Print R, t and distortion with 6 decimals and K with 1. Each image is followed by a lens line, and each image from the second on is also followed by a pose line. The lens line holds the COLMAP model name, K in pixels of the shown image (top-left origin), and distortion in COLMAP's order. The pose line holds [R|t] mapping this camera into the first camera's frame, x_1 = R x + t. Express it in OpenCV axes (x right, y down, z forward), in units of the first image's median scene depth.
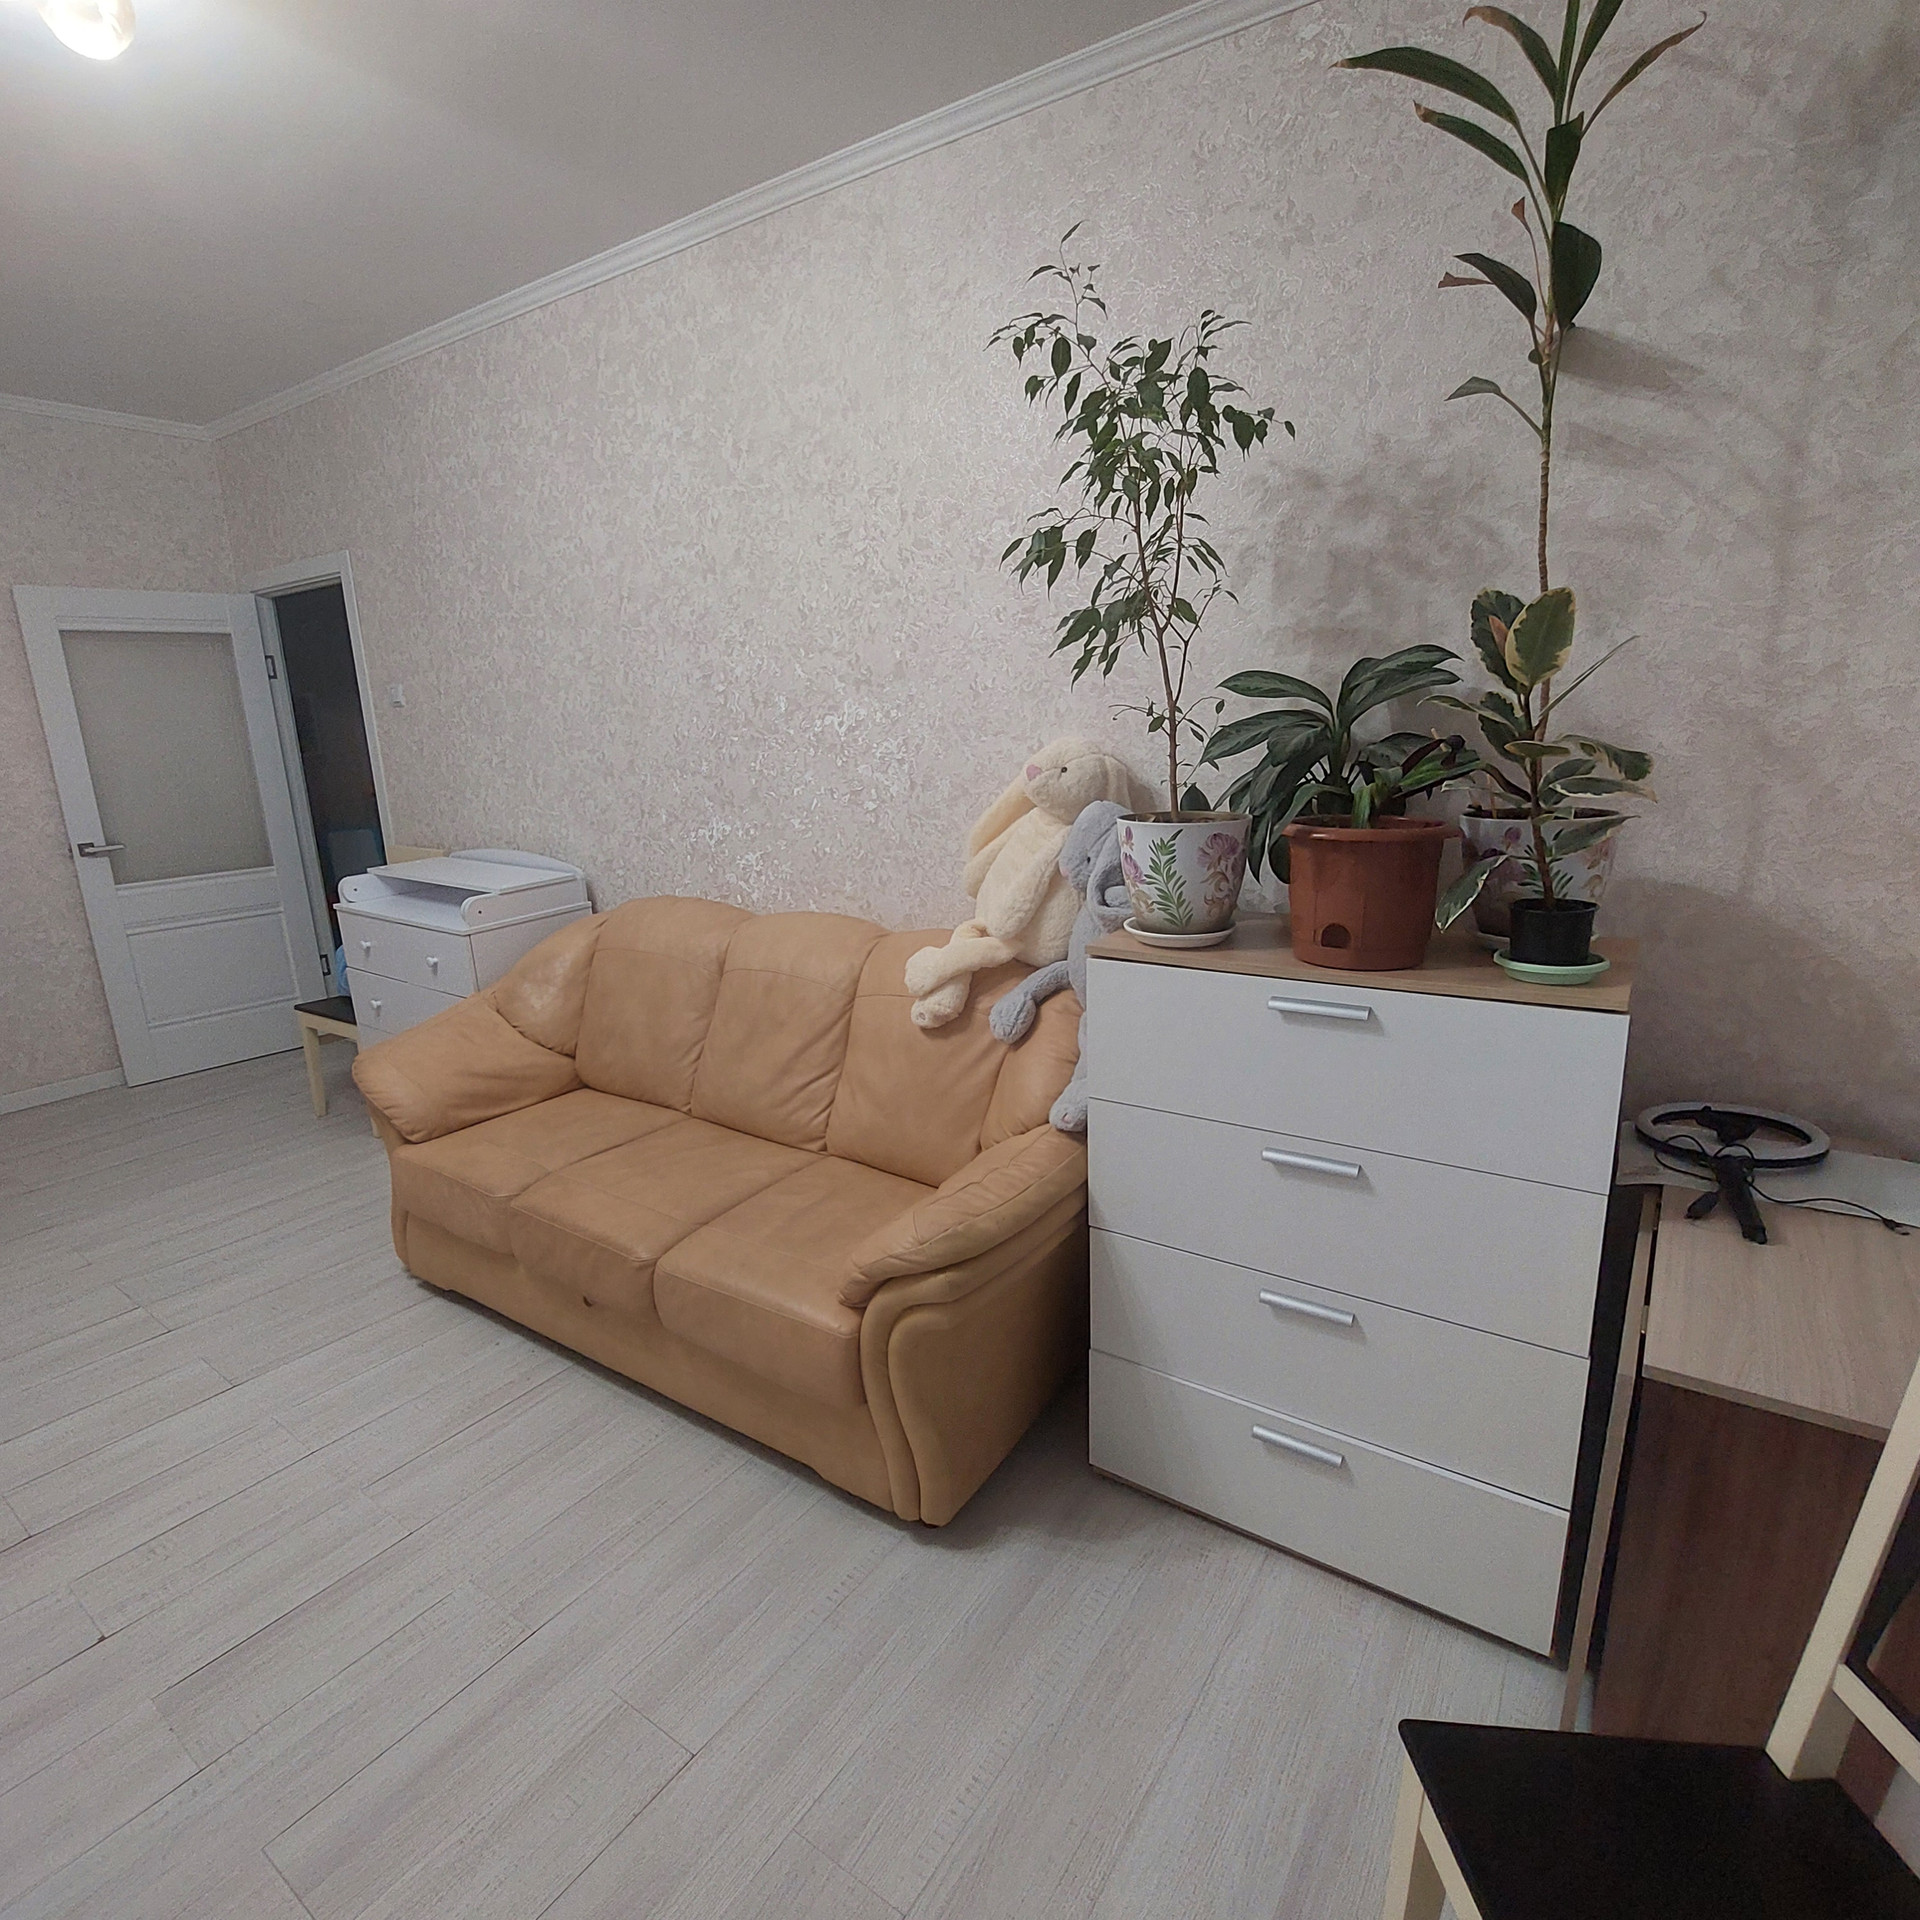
lens RADIAL K [[1059.3, 0, 957.1], [0, 1059.3, 920.8], [0, 0, 1]] dist [-0.002630, -0.001464]
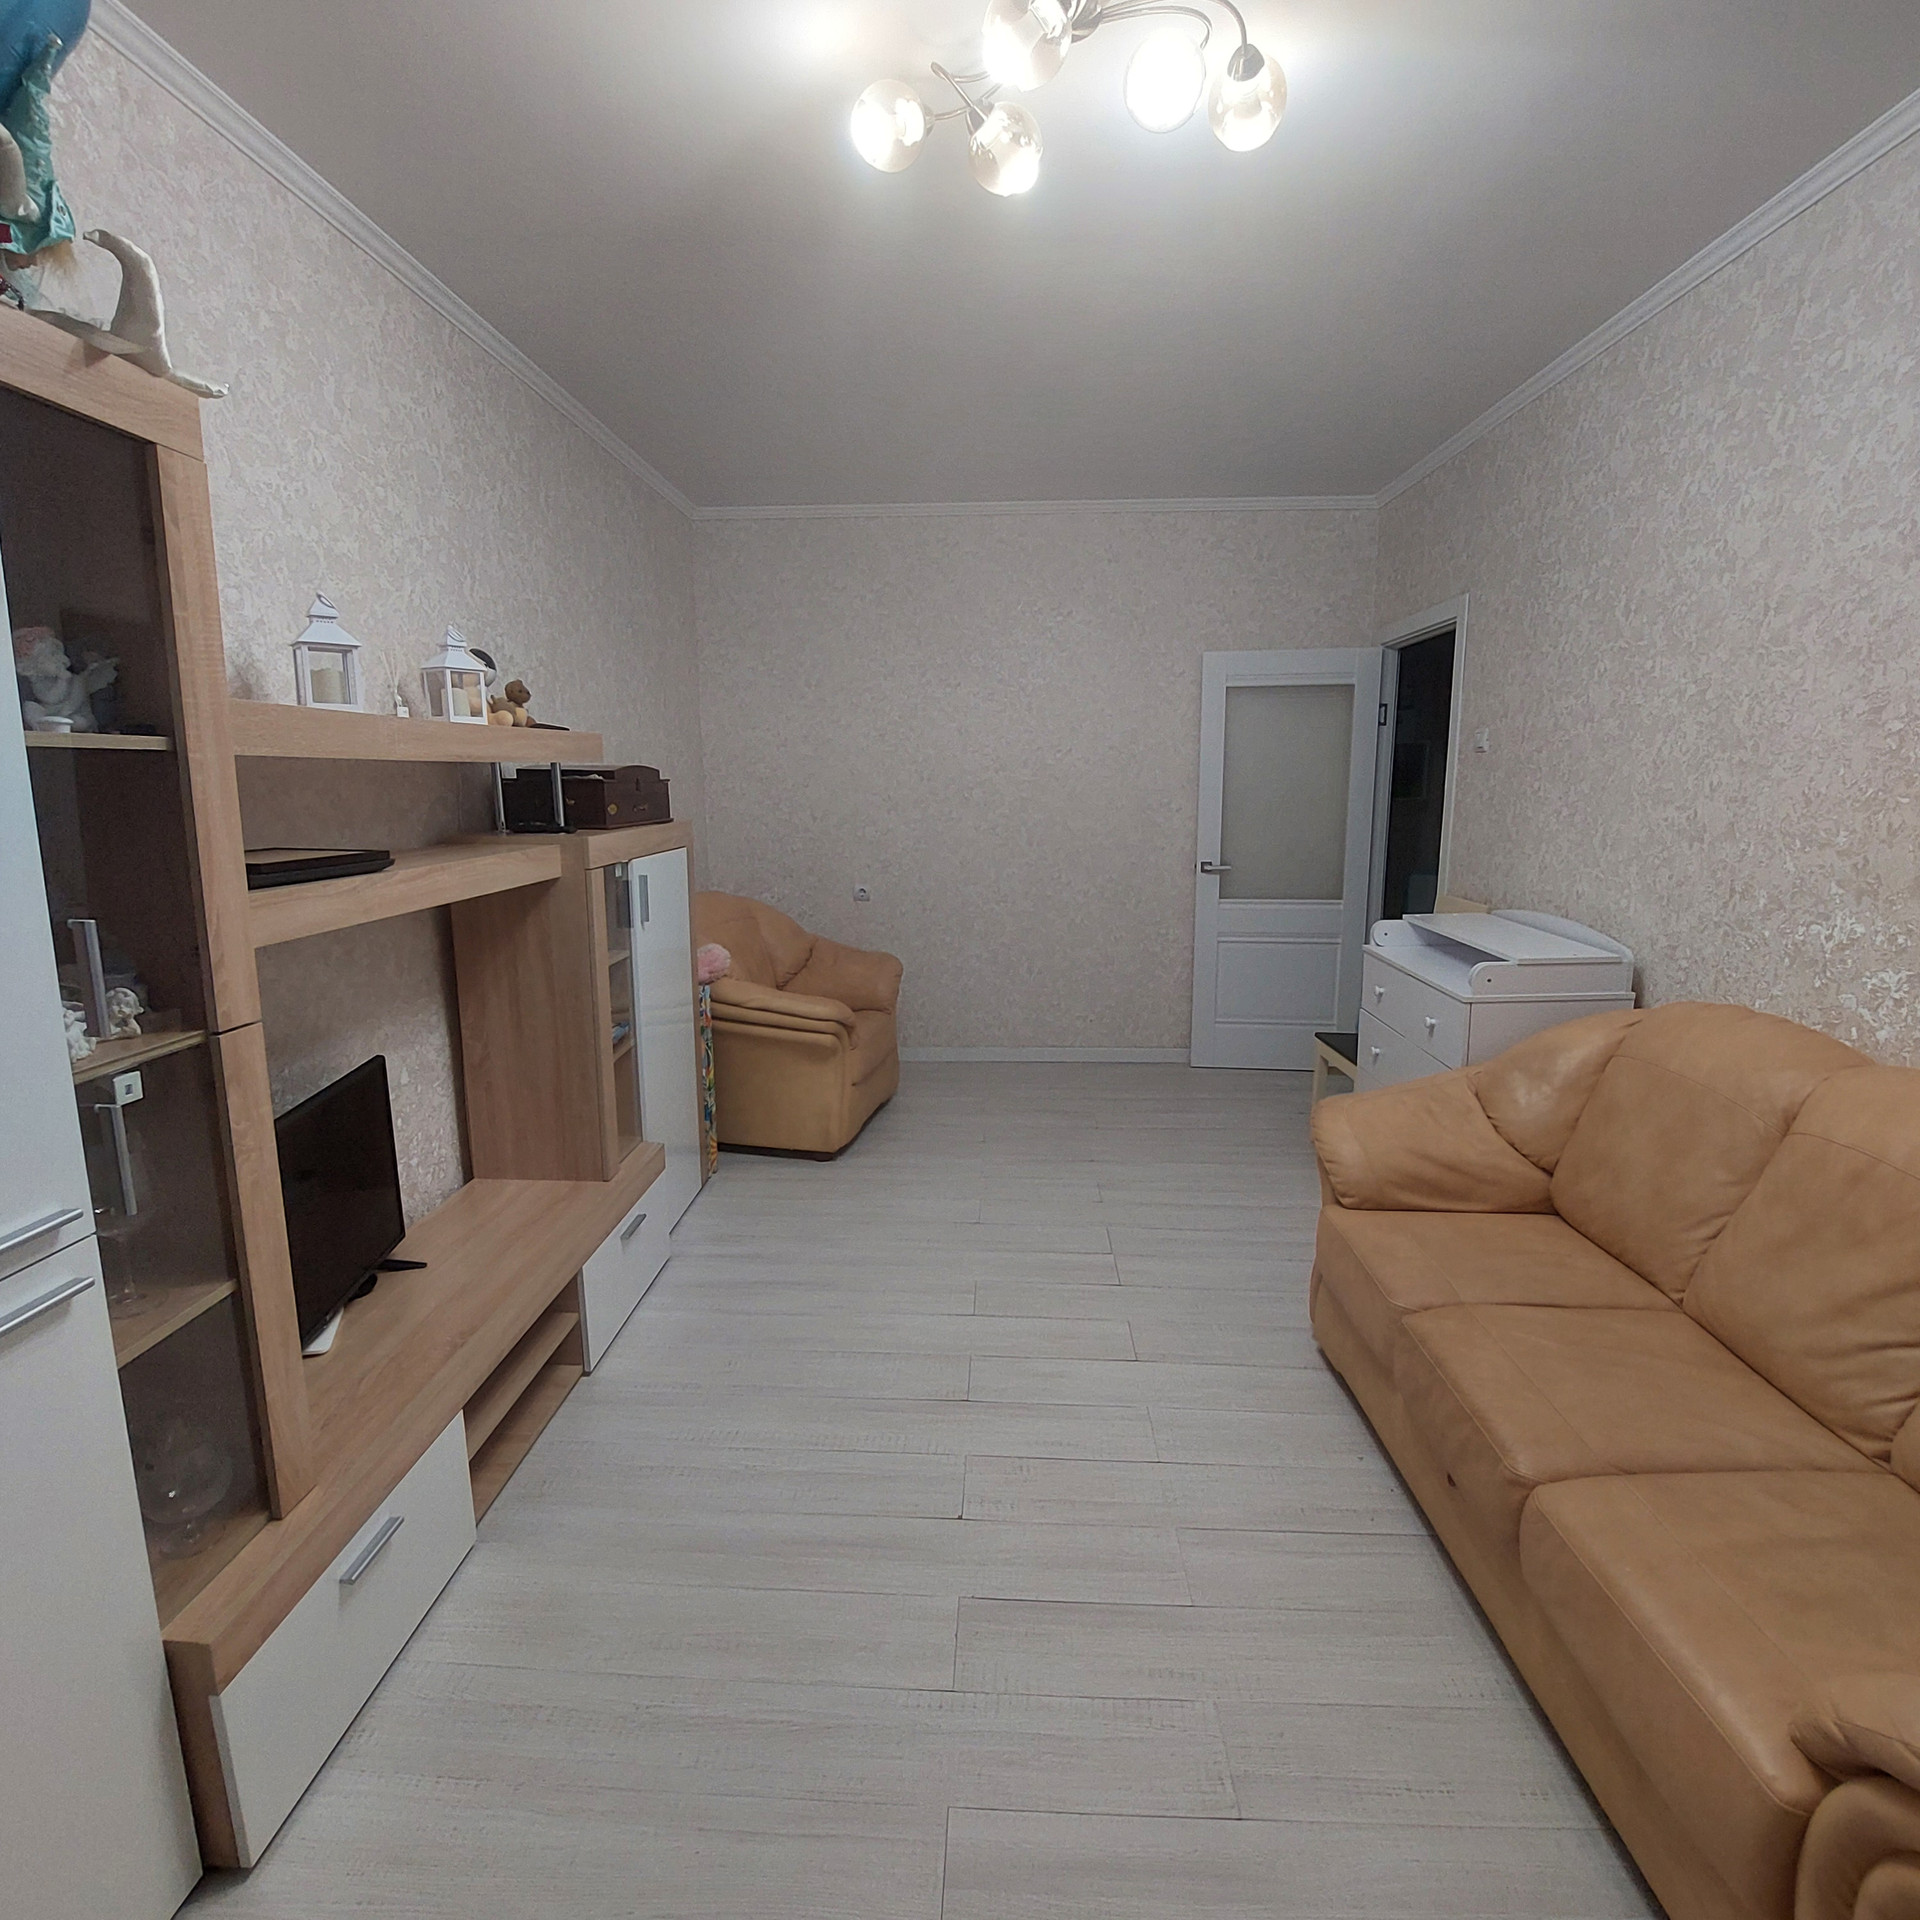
lens RADIAL K [[1018.1, 0, 973.2], [0, 1018.1, 956.0], [0, 0, 1]] dist [-0.018947, -0.001255]
pose [[0.531147, 0.170854, -0.829875, 0.022192], [-0.179499, 0.979916, 0.086859, -0.025364], [0.828048, 0.102826, 0.551147, 0.180152]]
